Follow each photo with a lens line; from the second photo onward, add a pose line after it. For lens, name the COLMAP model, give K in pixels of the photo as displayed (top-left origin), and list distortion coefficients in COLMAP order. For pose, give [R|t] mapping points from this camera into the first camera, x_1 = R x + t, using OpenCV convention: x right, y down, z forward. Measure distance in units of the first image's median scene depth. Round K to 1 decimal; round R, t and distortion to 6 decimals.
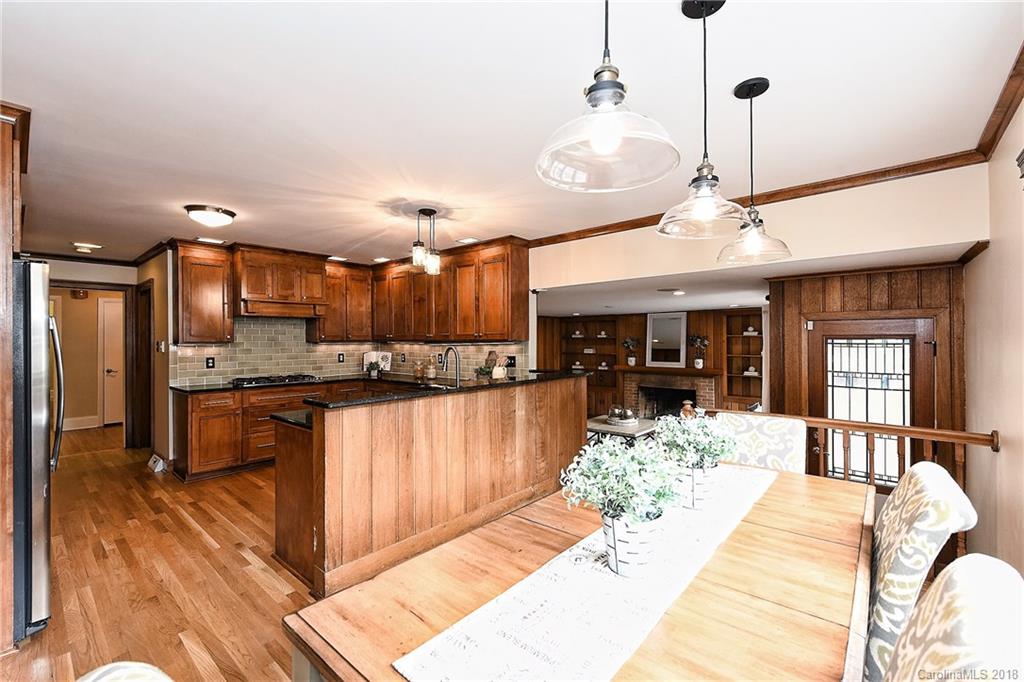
lens RADIAL K [[427.2, 0, 516.4], [0, 427.2, 339.3], [0, 0, 1]] dist [0.001601, -0.000035]
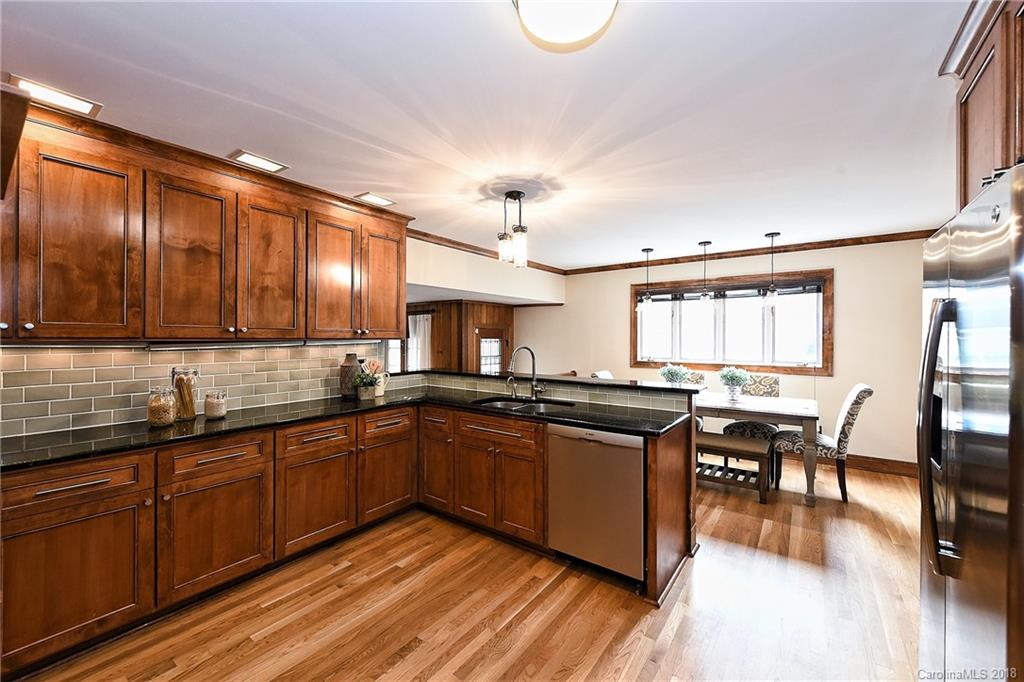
lens RADIAL K [[403.6, 0, 512.8], [0, 403.6, 338.4], [0, 0, 1]] dist [-0.001257, -0.000416]
pose [[-0.072281, 0.004392, 0.997375, -0.834505], [-0.004558, 0.999978, -0.004734, 0.004043], [-0.997374, -0.004888, -0.072260, 0.847552]]
